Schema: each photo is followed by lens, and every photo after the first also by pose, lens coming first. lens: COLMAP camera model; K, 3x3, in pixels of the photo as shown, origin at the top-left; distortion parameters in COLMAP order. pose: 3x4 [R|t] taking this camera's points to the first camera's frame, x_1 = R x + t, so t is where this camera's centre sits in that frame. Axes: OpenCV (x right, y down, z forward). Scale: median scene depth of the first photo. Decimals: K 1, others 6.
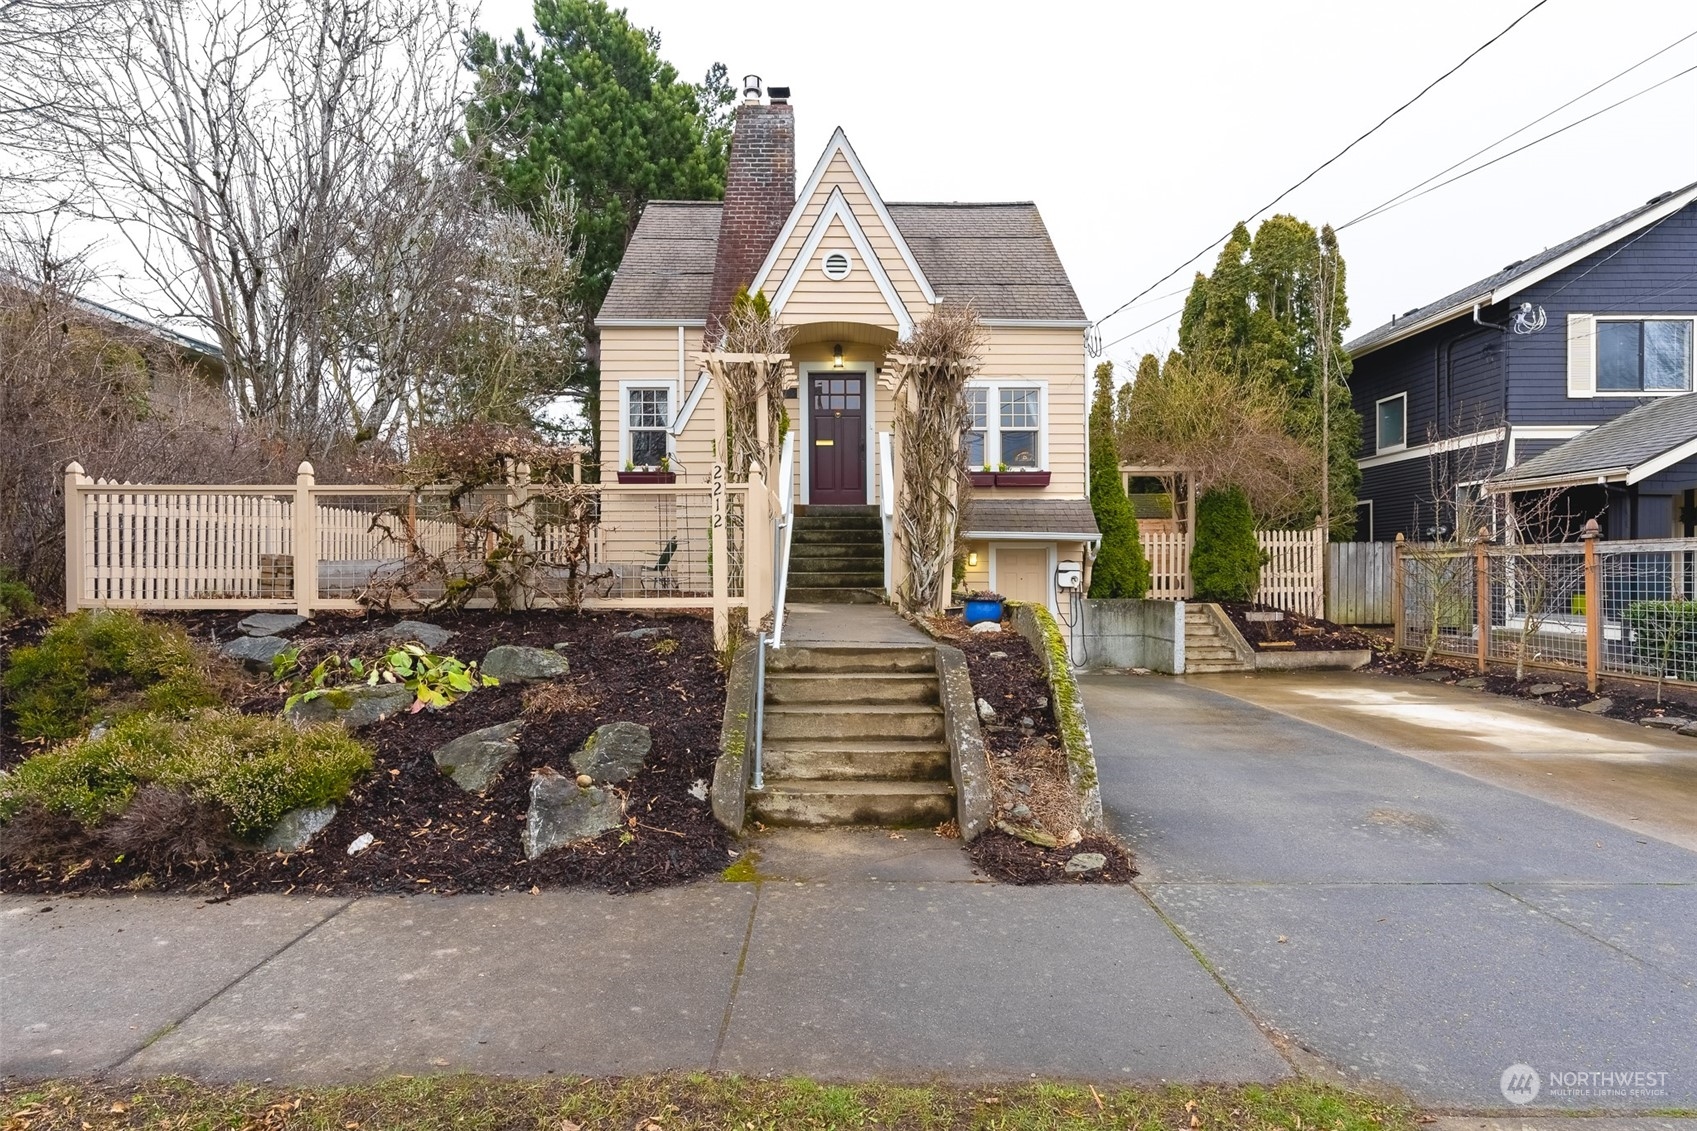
lens RADIAL K [[885.4, 0, 858.5], [0, 885.4, 588.9], [0, 0, 1]] dist [-0.009766, 0.003858]
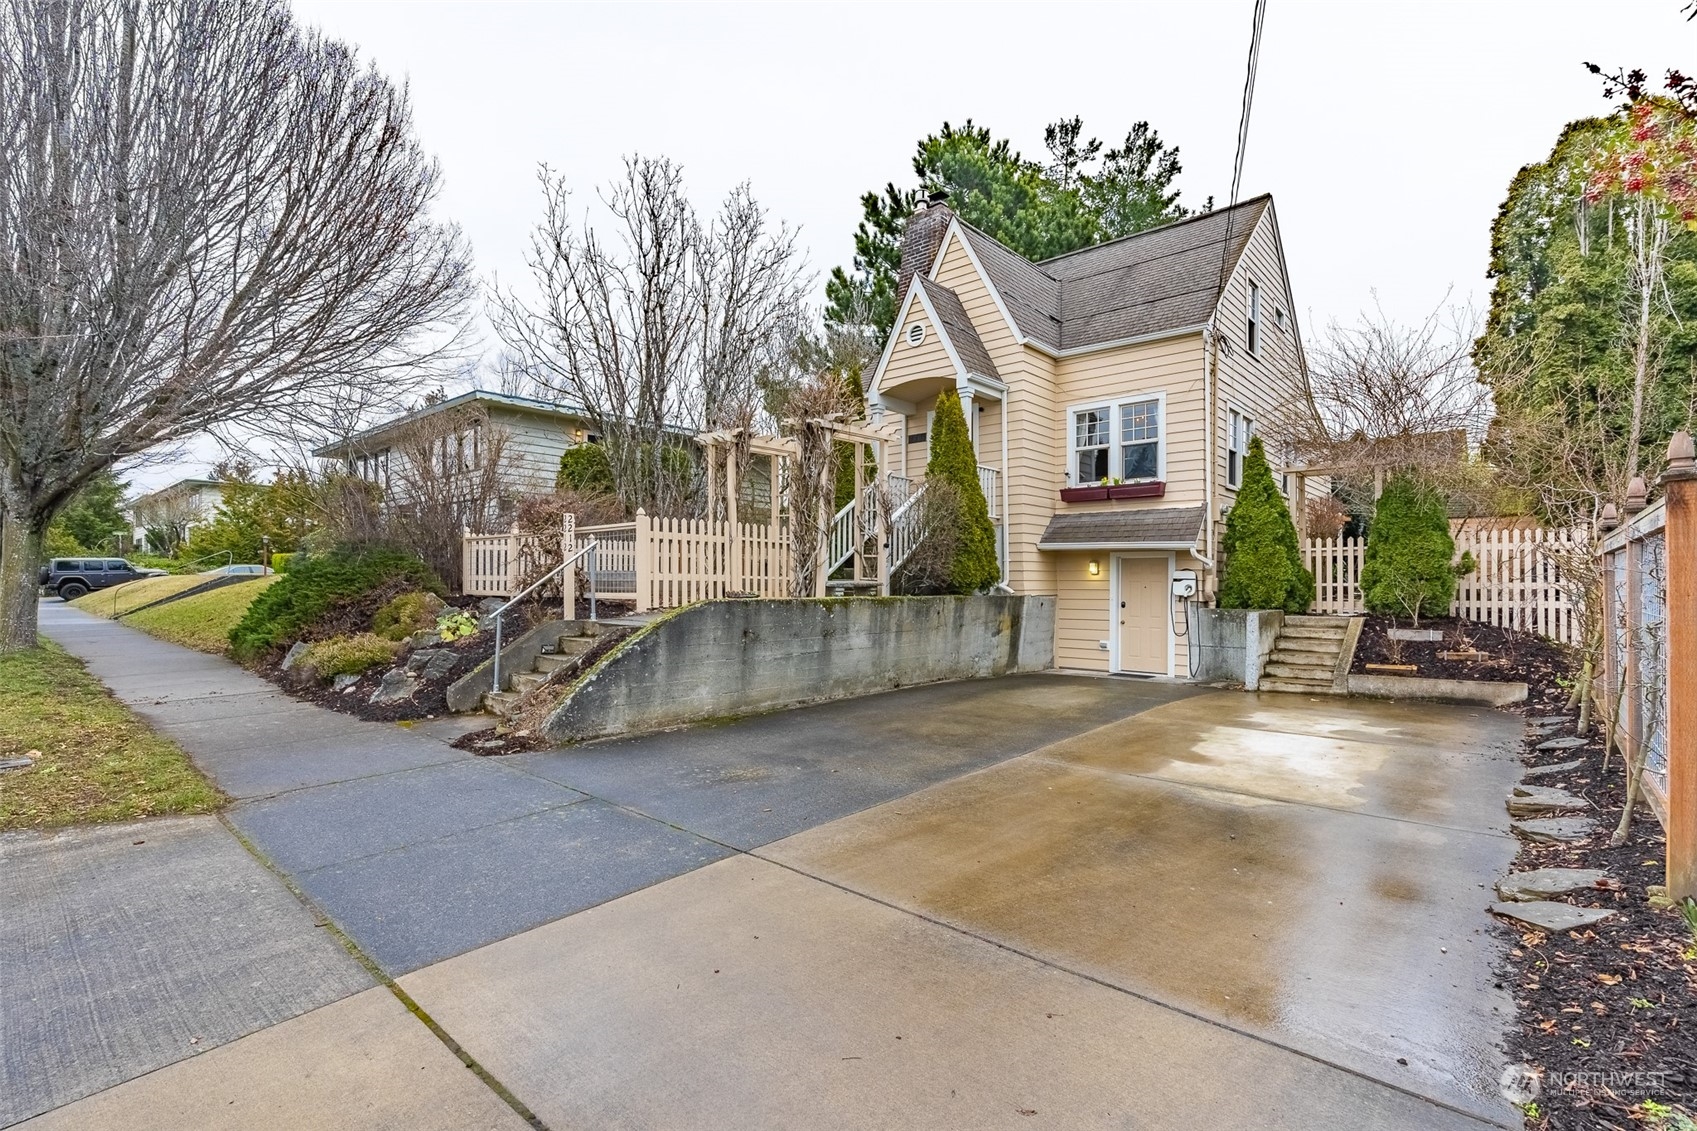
lens RADIAL K [[786.1, 0, 858.6], [0, 786.1, 586.2], [0, 0, 1]] dist [-0.009776, 0.003496]
pose [[0.743926, 0.007348, -0.668222, 0.592511], [-0.017622, 0.999808, -0.008625, 0.001093], [0.668030, 0.018192, 0.743912, 0.111749]]
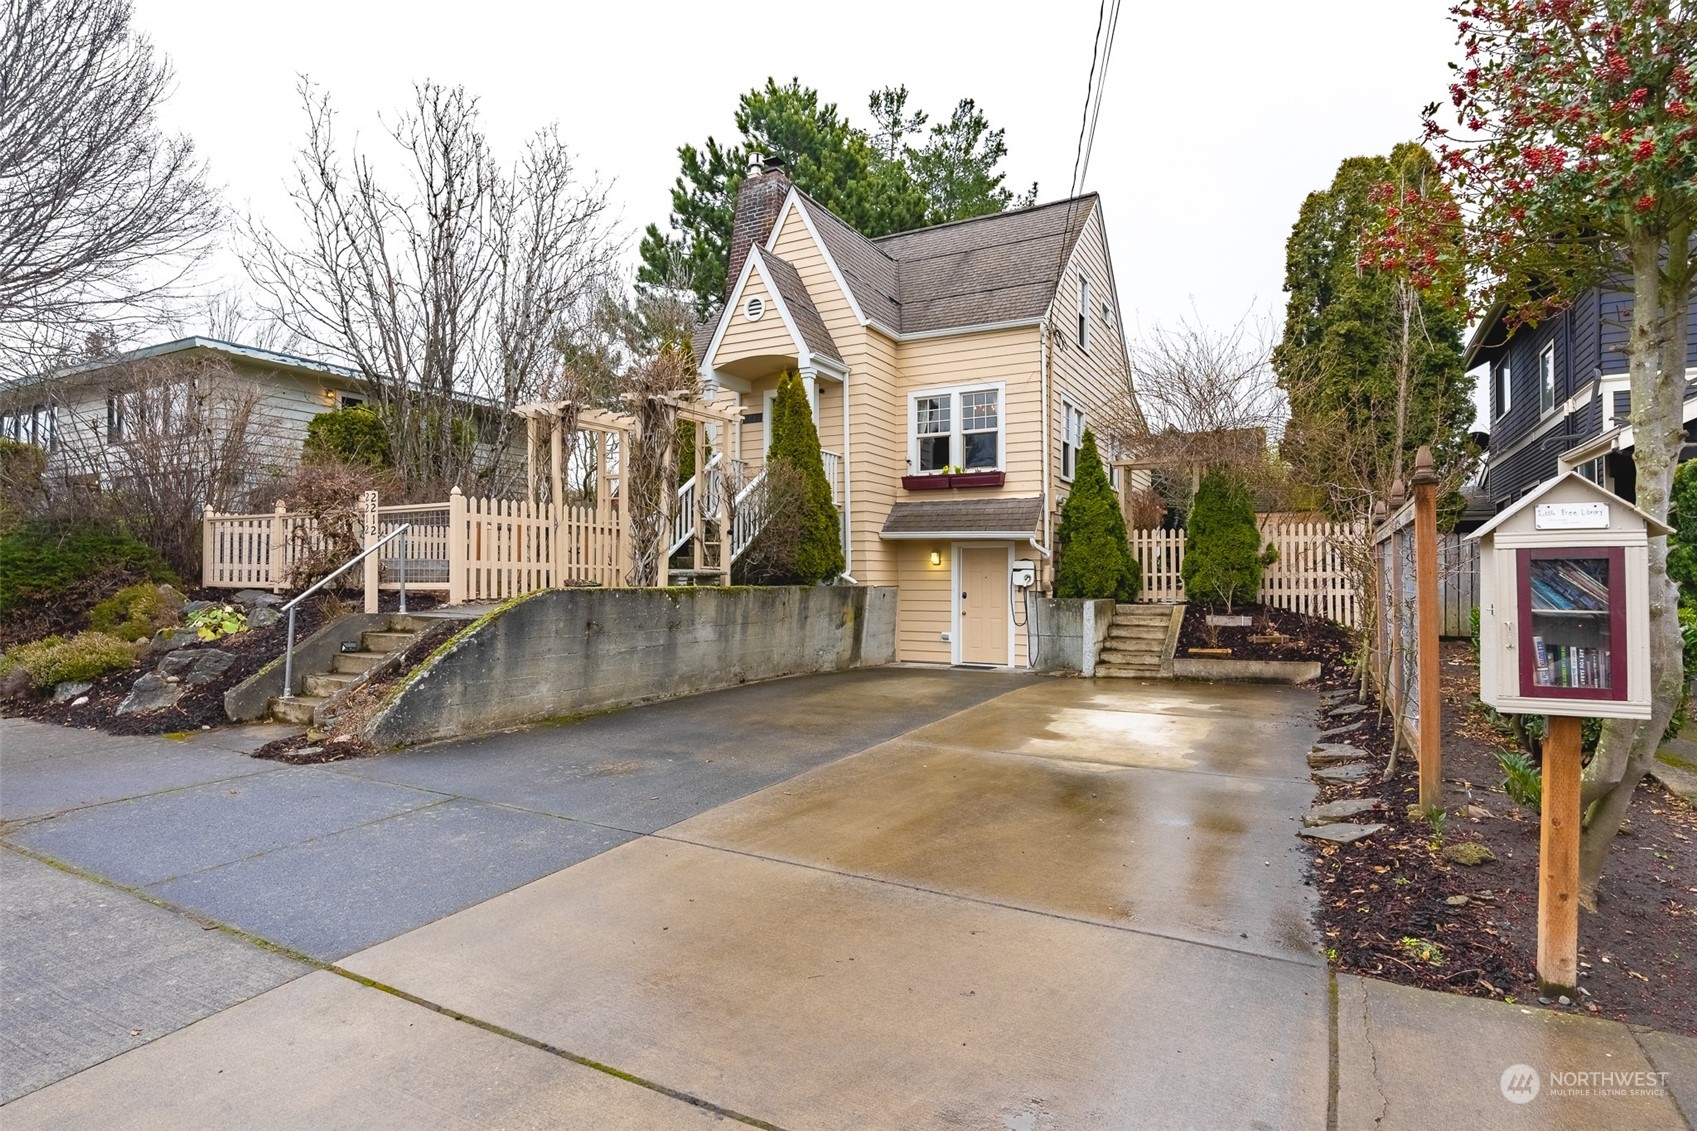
lens RADIAL K [[885.4, 0, 849.8], [0, 885.4, 564.1], [0, 0, 1]] dist [-0.009766, 0.003858]
pose [[0.872333, -0.003586, -0.488899, 0.592244], [-0.013681, 0.999402, -0.031741, 0.008280], [0.488721, 0.034378, 0.871763, 0.042587]]
